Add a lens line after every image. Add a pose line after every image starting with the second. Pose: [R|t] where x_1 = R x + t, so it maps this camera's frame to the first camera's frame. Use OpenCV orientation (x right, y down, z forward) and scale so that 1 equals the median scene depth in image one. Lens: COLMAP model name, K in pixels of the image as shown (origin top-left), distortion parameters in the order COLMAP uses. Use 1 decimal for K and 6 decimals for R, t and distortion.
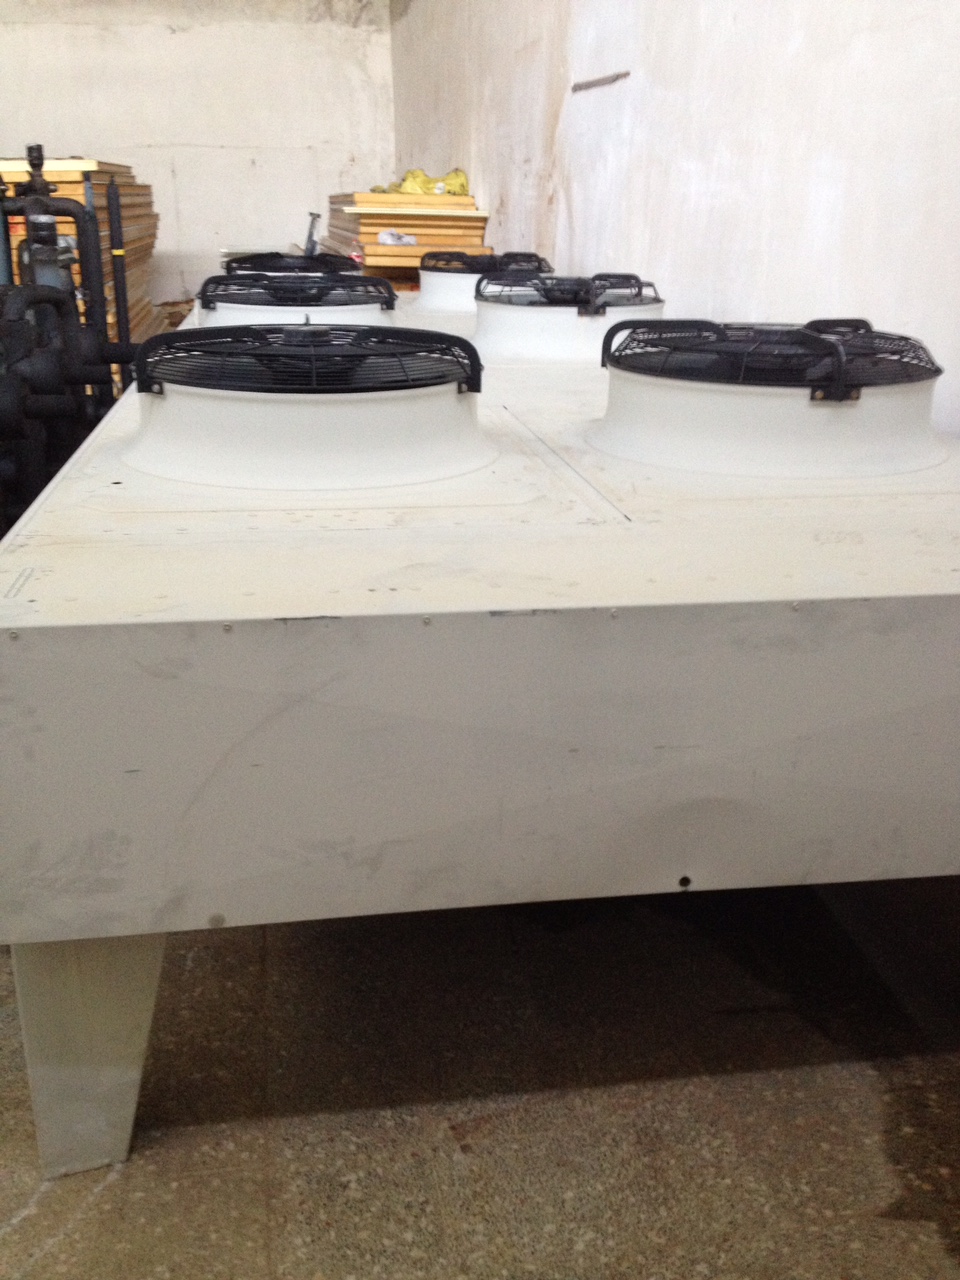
lens RADIAL K [[1320.7, 0, 475.5], [0, 1320.7, 643.9], [0, 0, 1]] dist [0.001086, 0.000000]
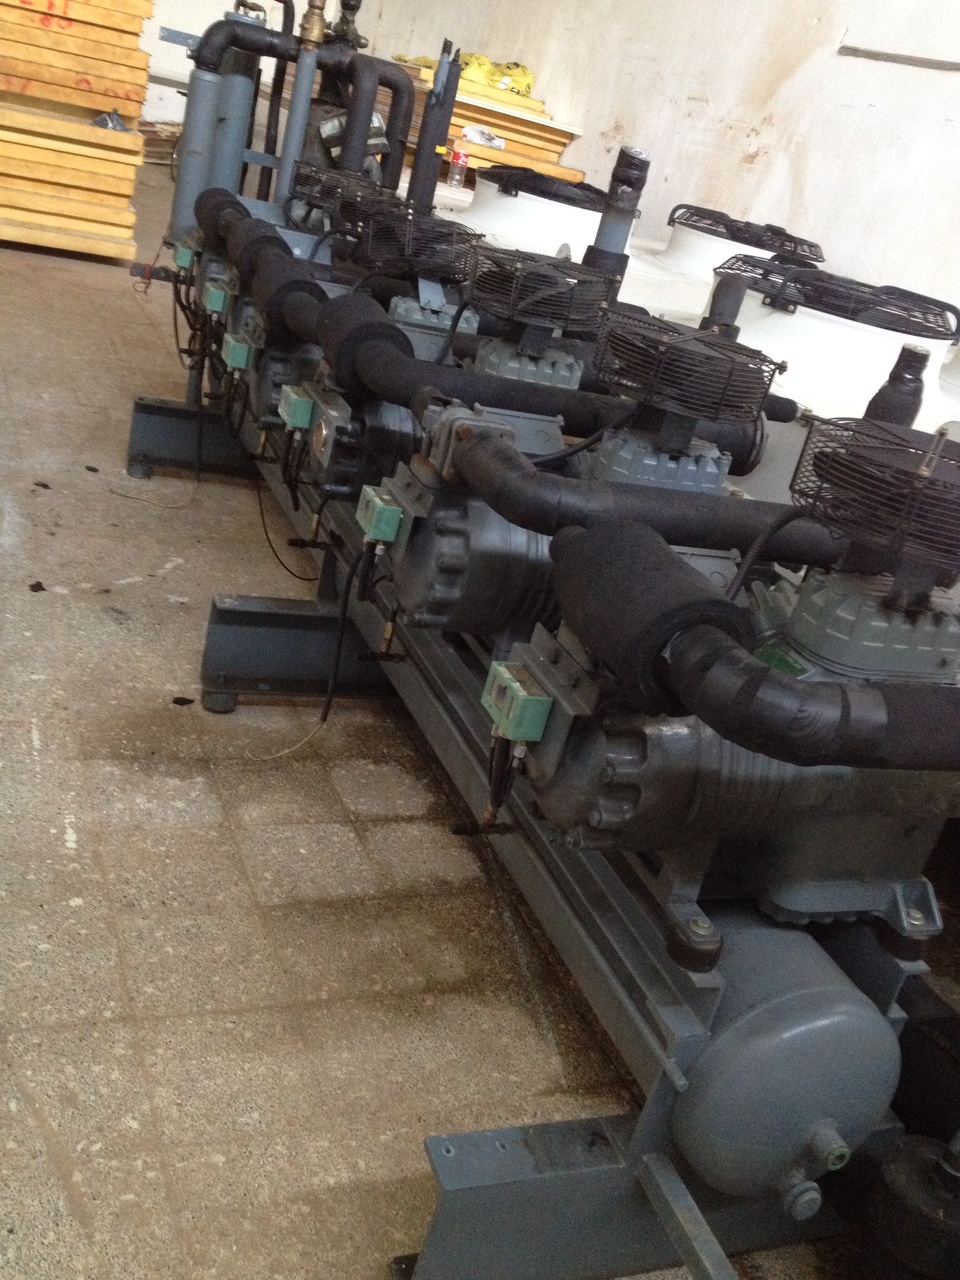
lens RADIAL K [[1216.4, 0, 474.4], [0, 1216.4, 648.5], [0, 0, 1]] dist [0.019346, 0.000000]
pose [[0.935698, 0.080427, 0.343511, -0.307673], [-0.126338, 0.985484, 0.113404, -0.056194], [-0.329404, -0.149511, 0.932277, 0.170764]]
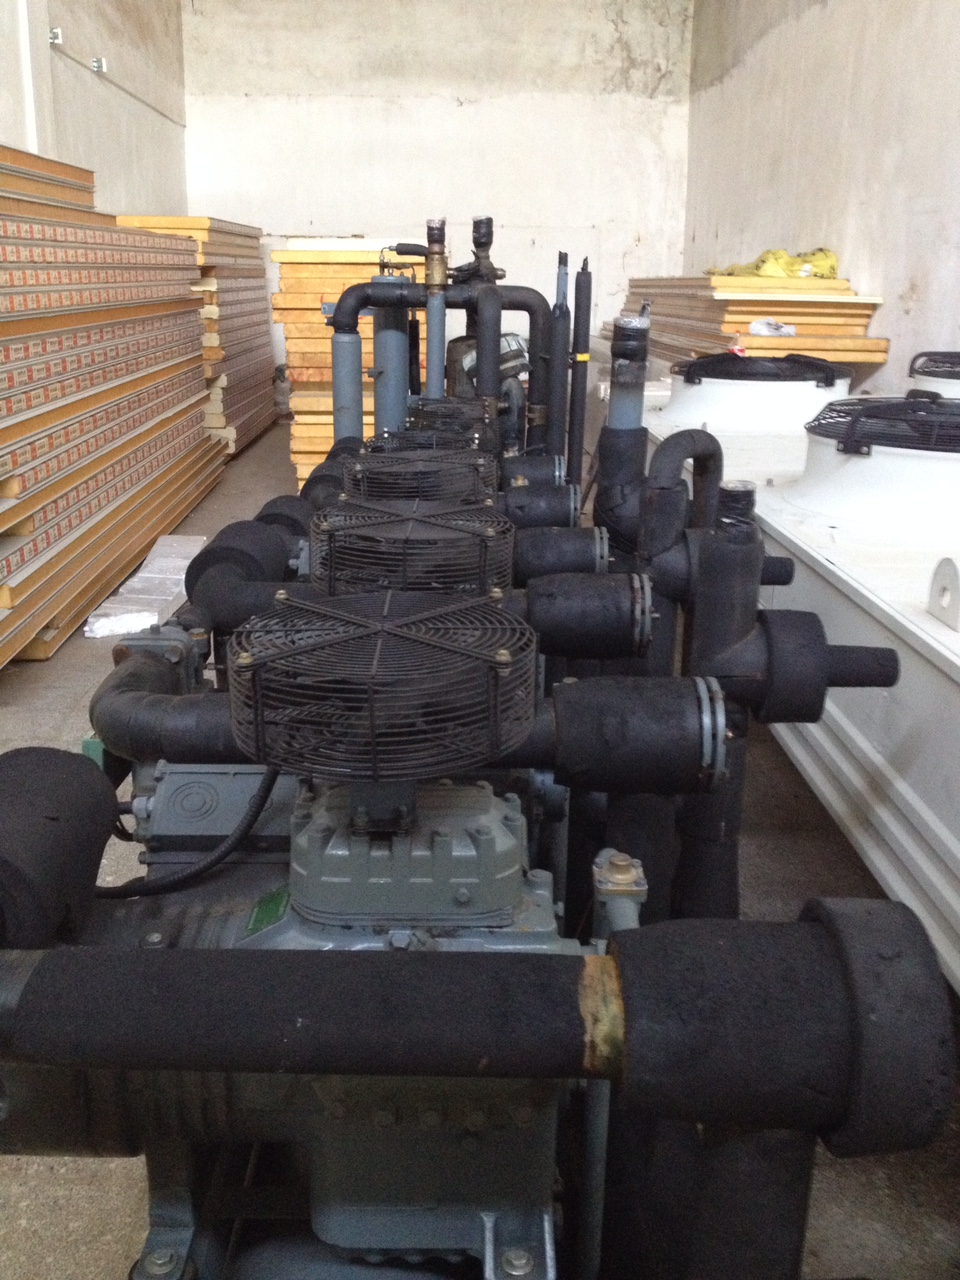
lens RADIAL K [[1216.4, 0, 490.7], [0, 1216.4, 651.2], [0, 0, 1]] dist [0.019346, 0.000000]
pose [[0.996877, 0.026598, -0.074352, -0.171663], [-0.028529, 0.999279, -0.025034, -0.065990], [0.073632, 0.027077, 0.996918, 0.182723]]
